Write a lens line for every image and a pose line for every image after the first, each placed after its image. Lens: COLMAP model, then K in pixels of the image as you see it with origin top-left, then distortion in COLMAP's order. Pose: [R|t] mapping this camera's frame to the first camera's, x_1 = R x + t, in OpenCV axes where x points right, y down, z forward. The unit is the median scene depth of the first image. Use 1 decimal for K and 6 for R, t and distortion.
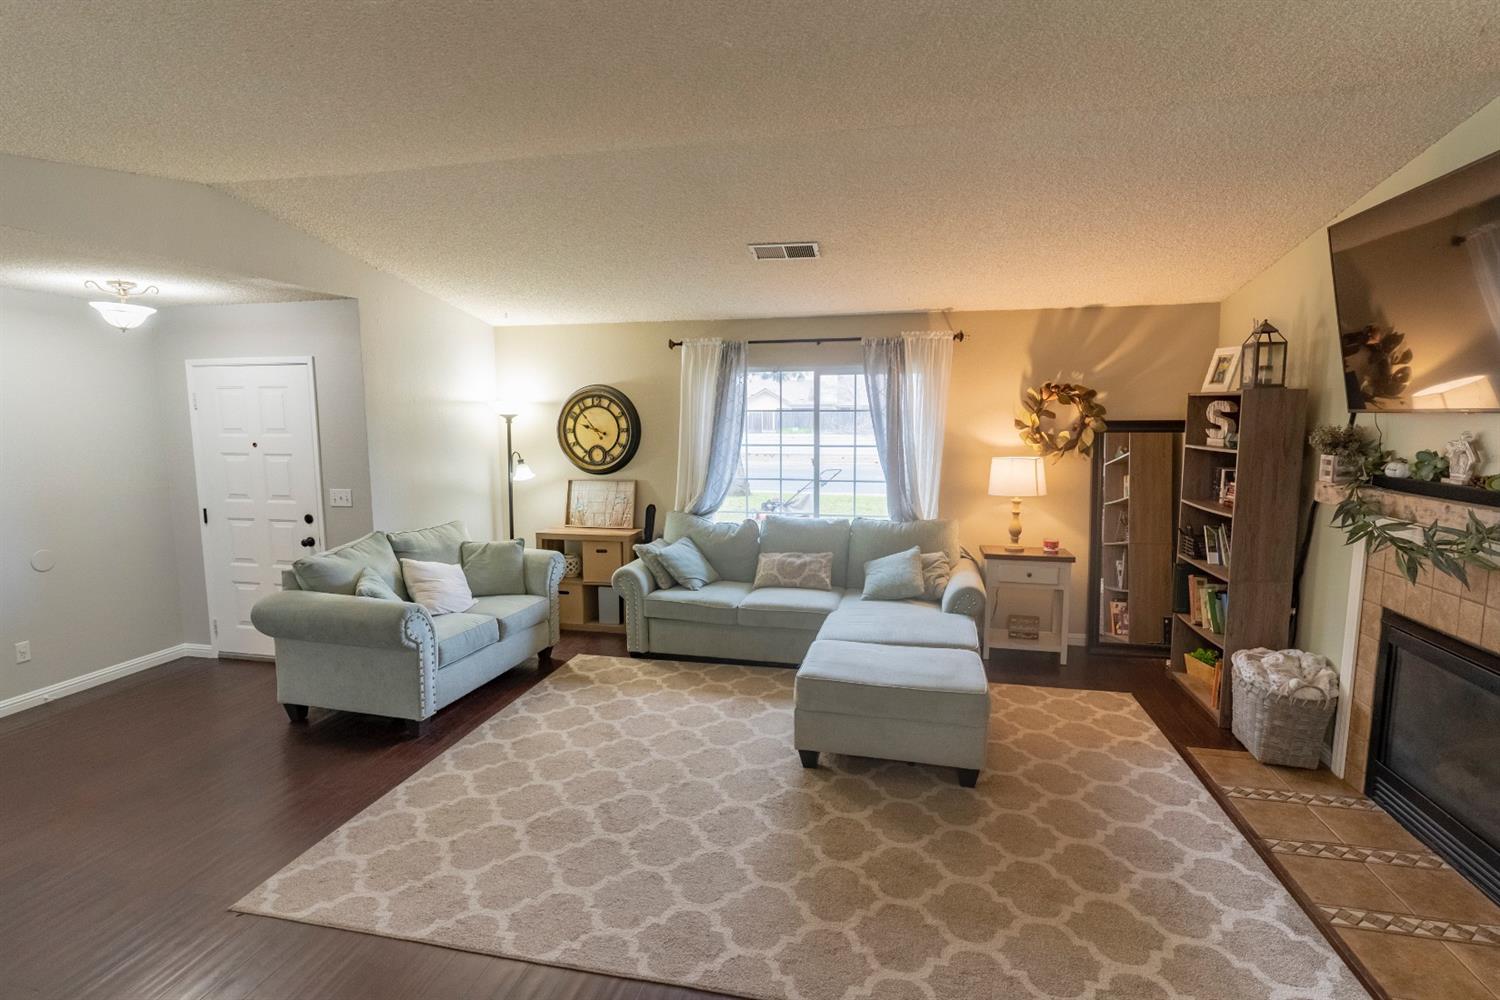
lens RADIAL K [[741.7, 0, 750.2], [0, 741.7, 506.0], [0, 0, 1]] dist [-0.007531, 0.002180]
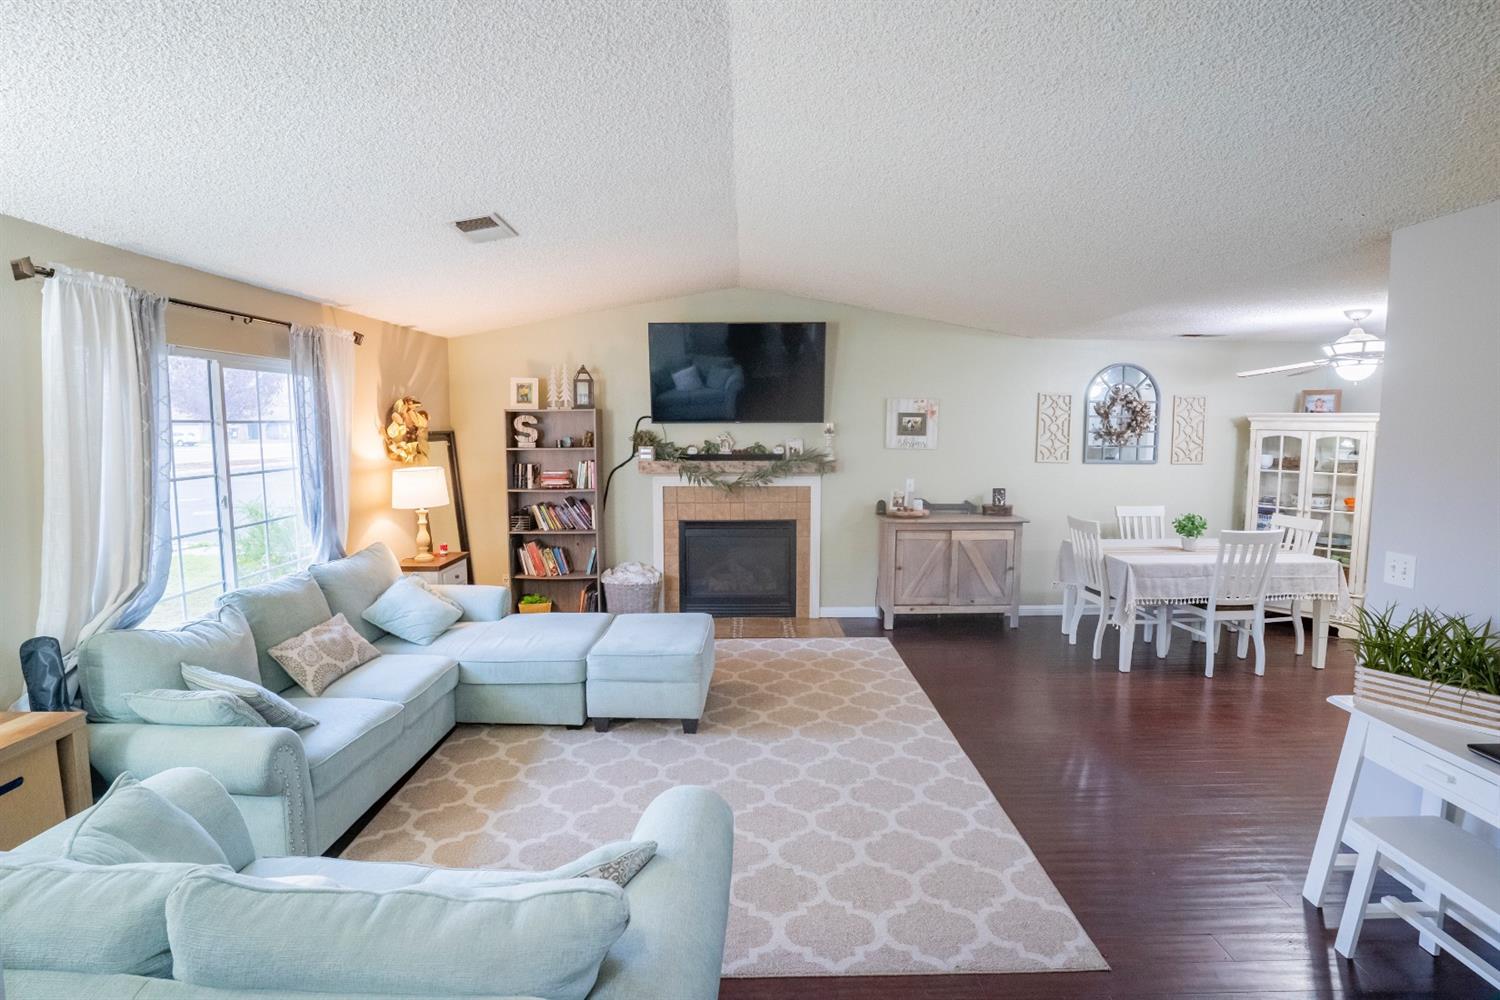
lens RADIAL K [[741.7, 0, 753.0], [0, 741.7, 499.8], [0, 0, 1]] dist [-0.007531, 0.002180]
pose [[-0.230980, -0.103882, 0.967397, -1.008577], [0.111302, 0.984935, 0.132340, -0.147621], [-0.966571, 0.138242, -0.215938, 1.085761]]
